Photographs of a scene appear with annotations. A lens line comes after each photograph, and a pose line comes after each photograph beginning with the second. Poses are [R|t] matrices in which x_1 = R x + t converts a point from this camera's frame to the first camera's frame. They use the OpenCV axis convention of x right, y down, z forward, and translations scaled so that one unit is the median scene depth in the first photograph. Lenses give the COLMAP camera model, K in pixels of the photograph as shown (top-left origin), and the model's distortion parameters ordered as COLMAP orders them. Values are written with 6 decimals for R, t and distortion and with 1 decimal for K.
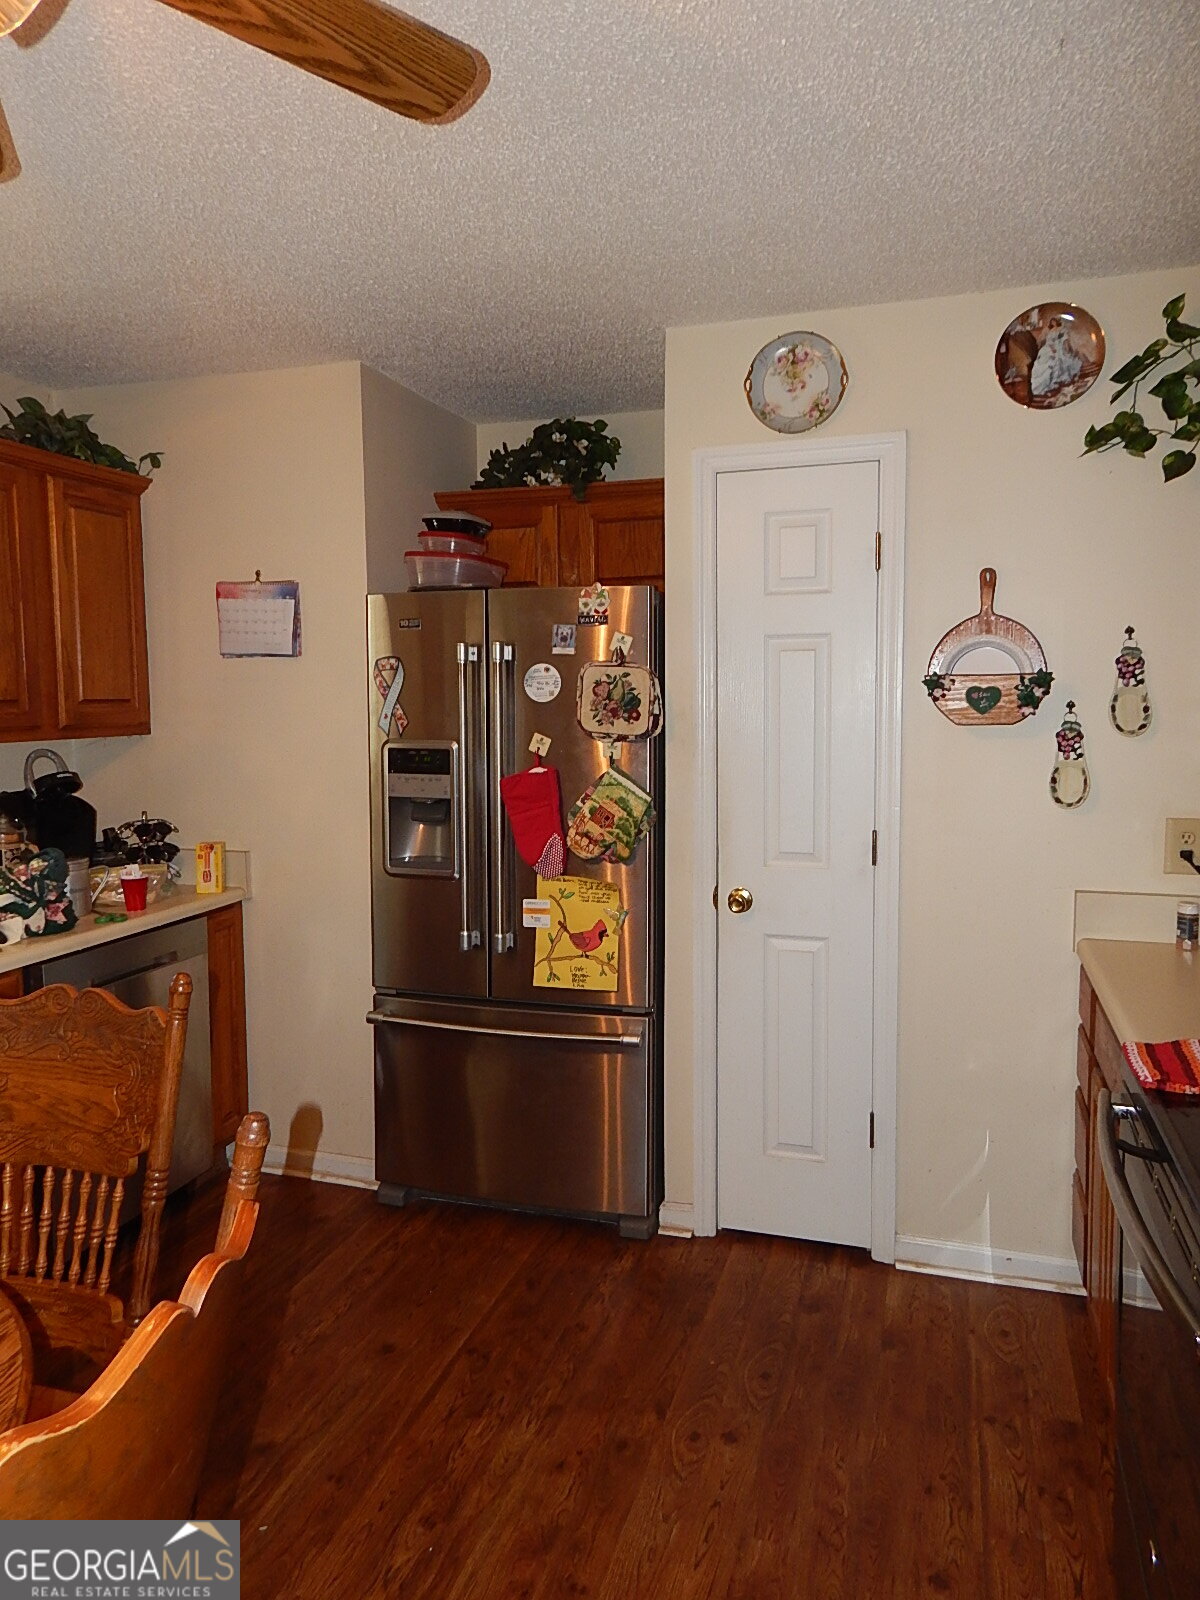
lens RADIAL K [[1101.9, 0, 600.2], [0, 1101.9, 789.5], [0, 0, 1]] dist [0.023983, -0.006617]
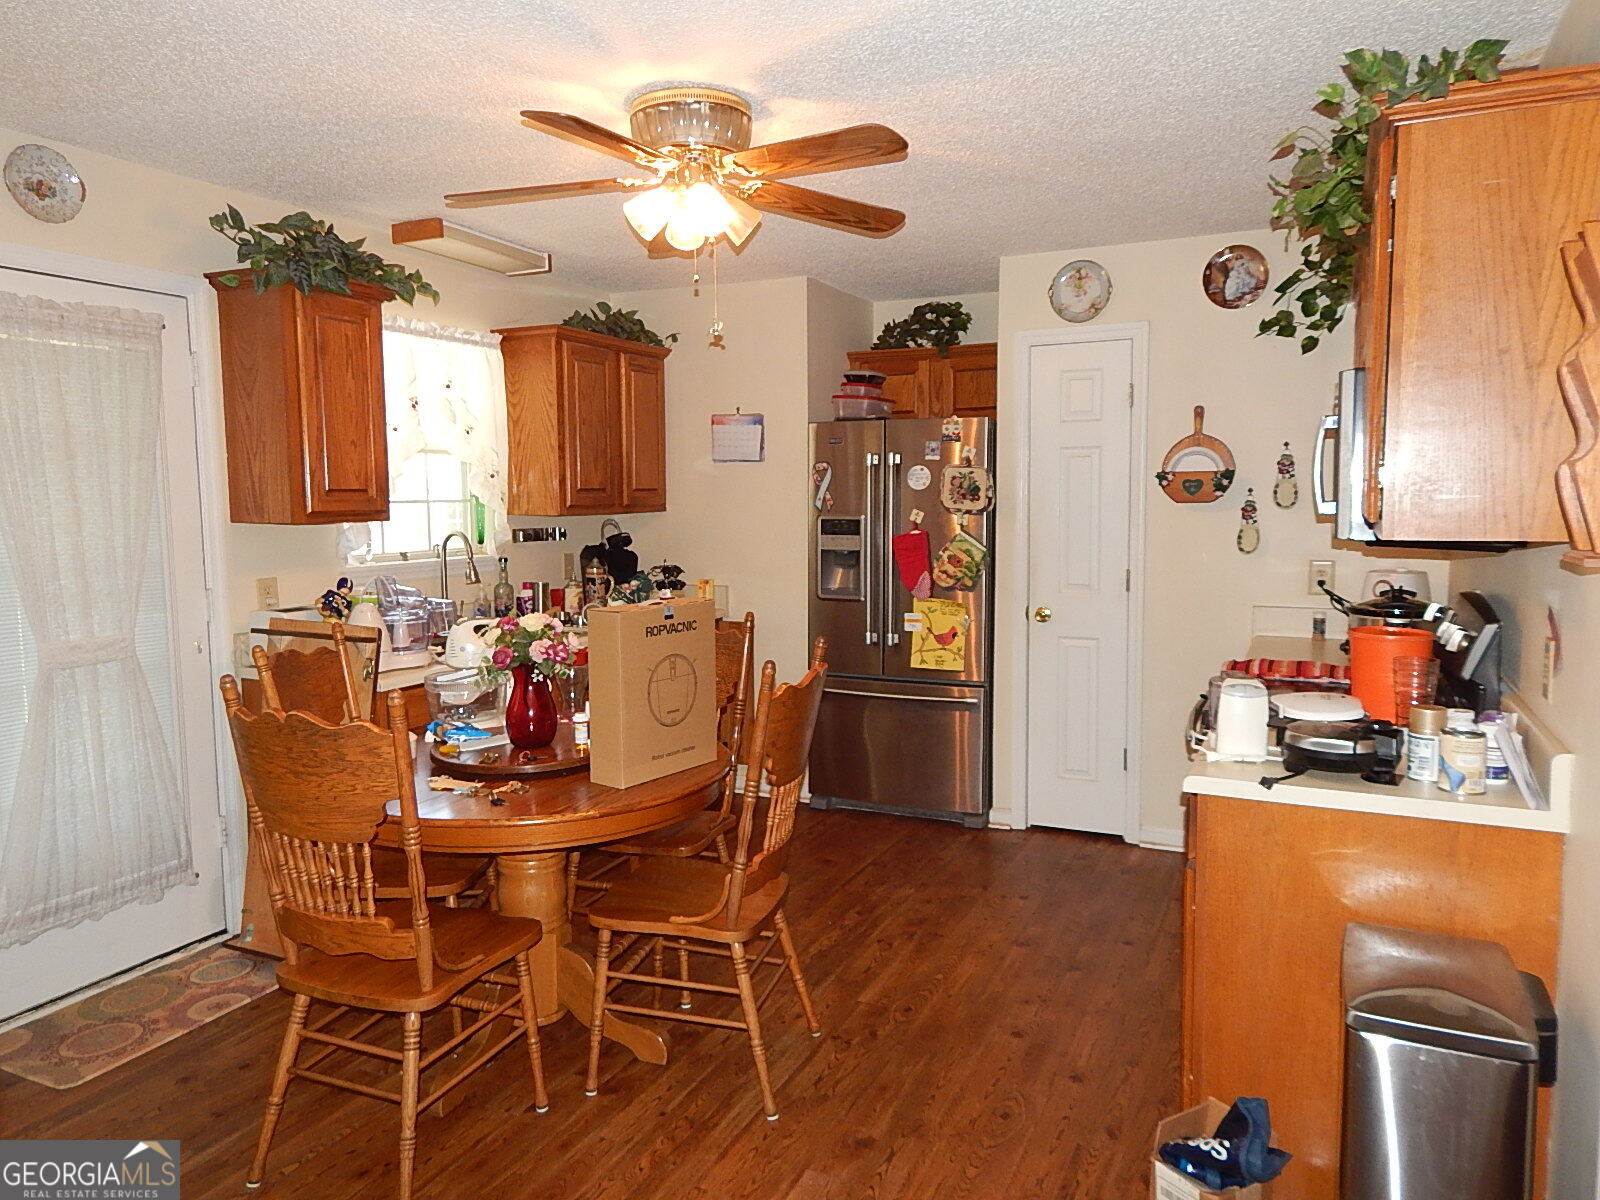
lens RADIAL K [[1101.9, 0, 805.7], [0, 1101.9, 591.5], [0, 0, 1]] dist [0.023983, -0.006617]
pose [[0.990768, 0.012025, -0.135032, 0.002652], [-0.011445, 0.999922, 0.005070, 0.063487], [0.135083, -0.003478, 0.990828, -0.619704]]
